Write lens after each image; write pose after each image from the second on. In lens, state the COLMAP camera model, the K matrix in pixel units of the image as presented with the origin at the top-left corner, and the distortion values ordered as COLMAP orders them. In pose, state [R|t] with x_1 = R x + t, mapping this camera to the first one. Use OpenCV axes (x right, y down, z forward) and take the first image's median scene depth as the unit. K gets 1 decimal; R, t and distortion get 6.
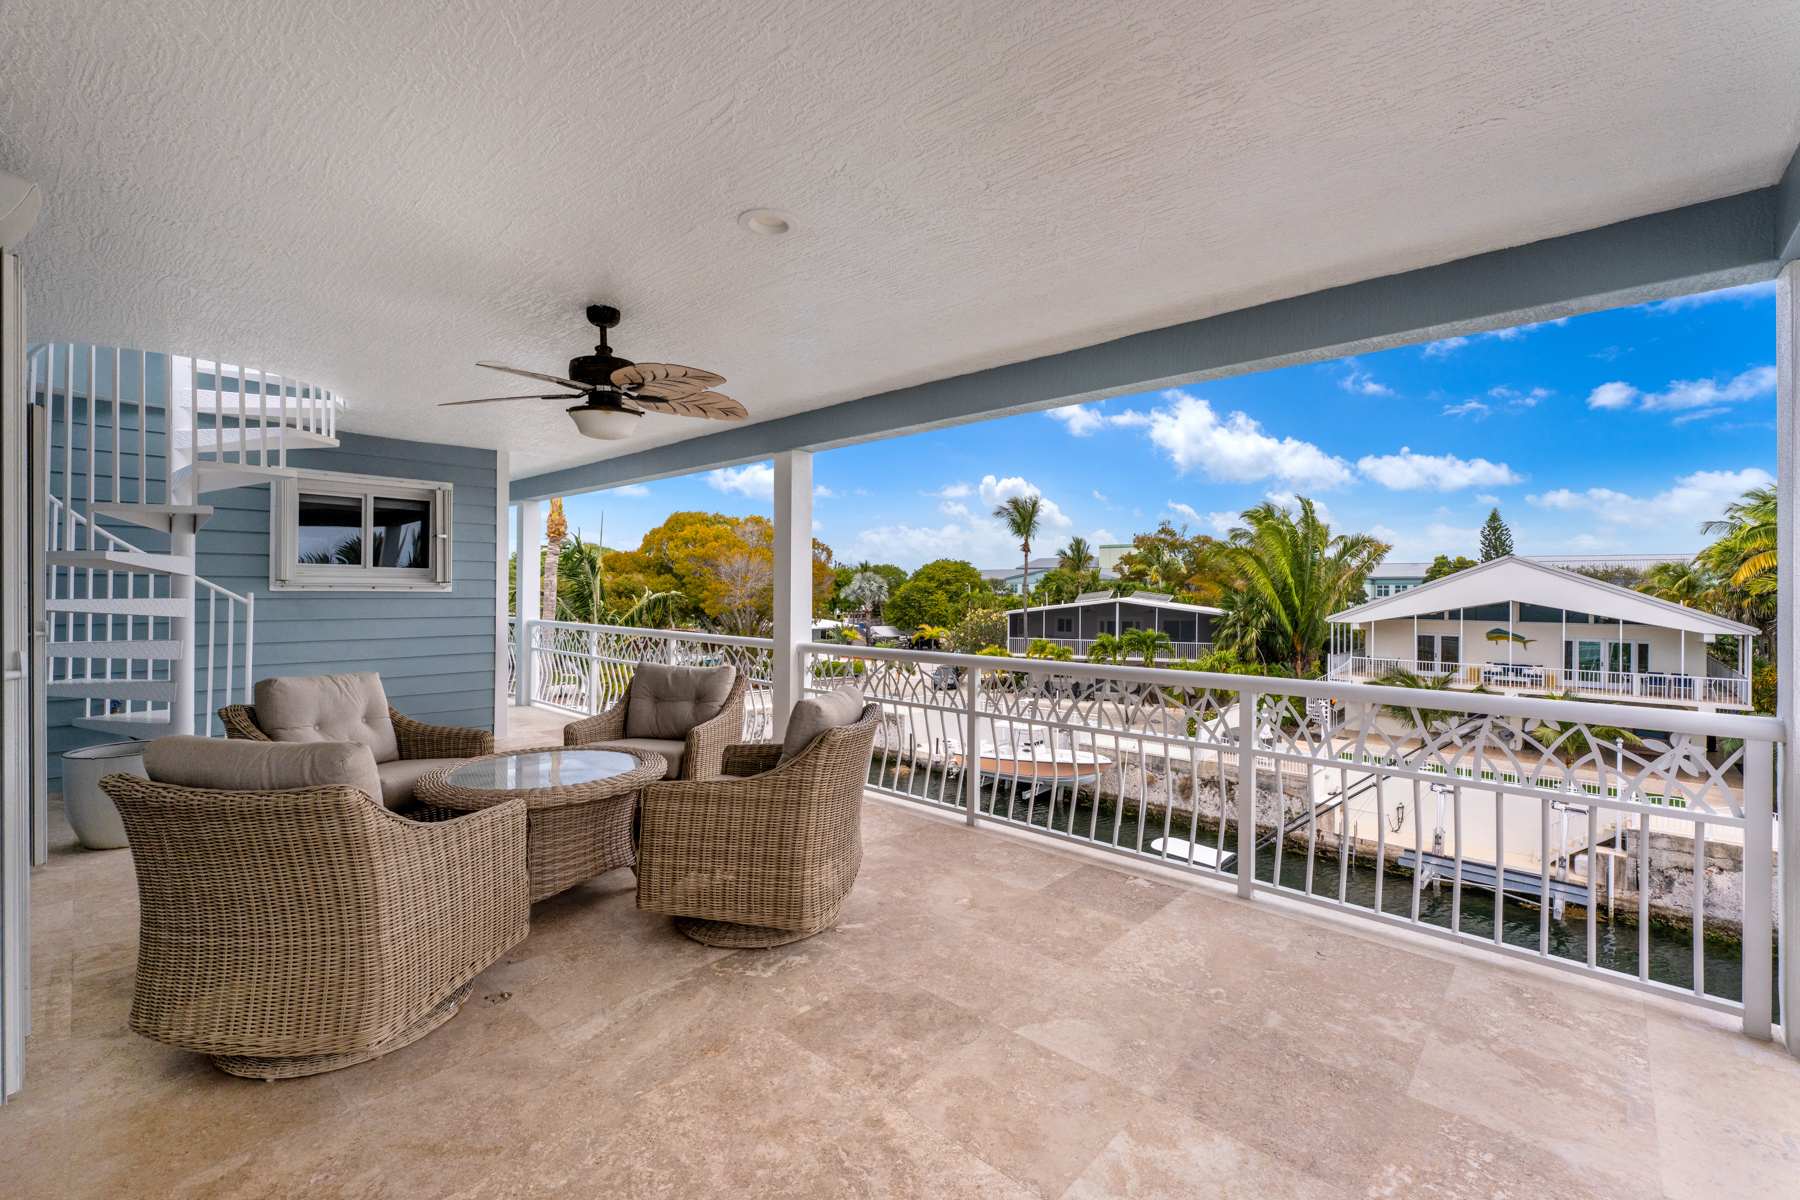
lens RADIAL K [[763.1, 0, 894.3], [0, 763.1, 595.9], [0, 0, 1]] dist [0.002317, 0.000057]
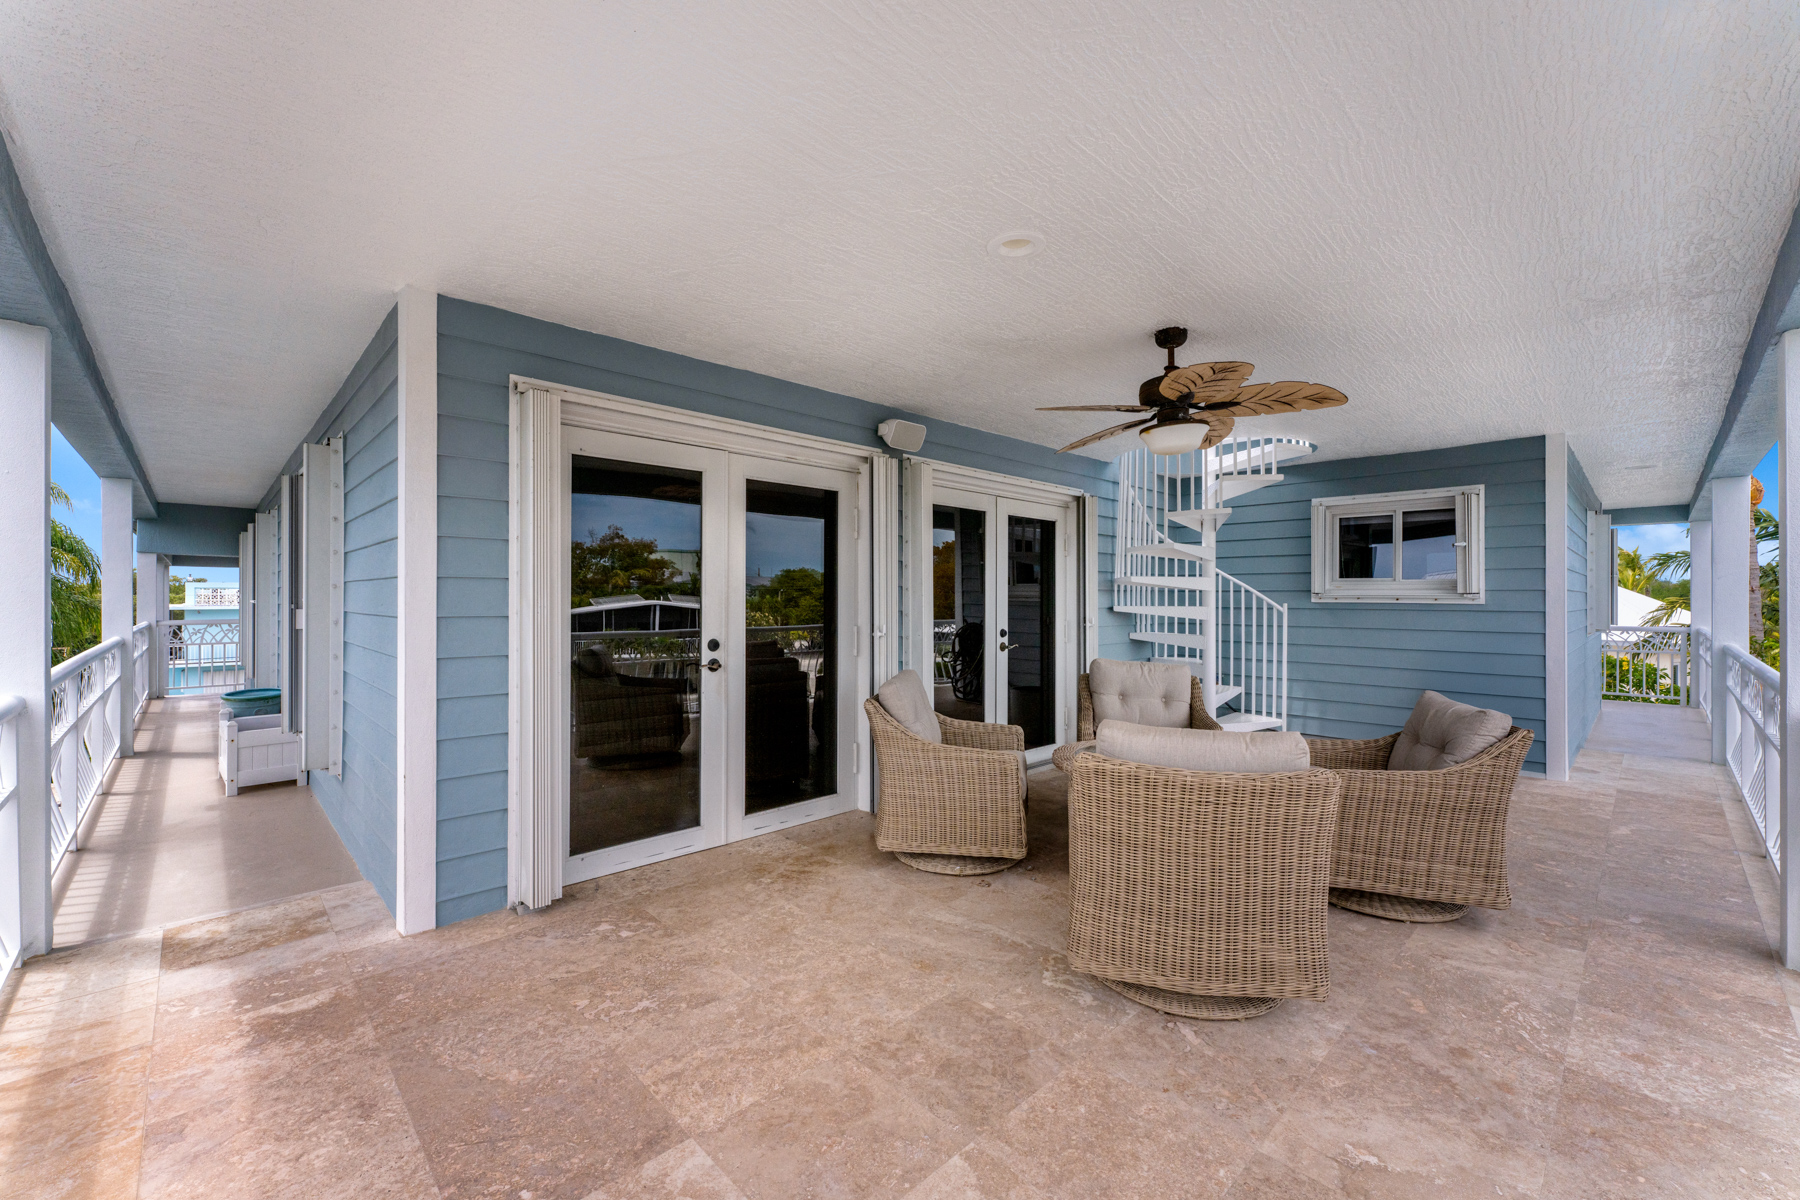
lens RADIAL K [[730.0, 0, 882.2], [0, 730.0, 595.7], [0, 0, 1]] dist [0.000346, -0.000048]
pose [[-0.071818, -0.011591, -0.997350, 1.301478], [-0.013073, 0.999858, -0.010678, 0.015149], [0.997332, 0.012272, -0.071959, 1.389488]]
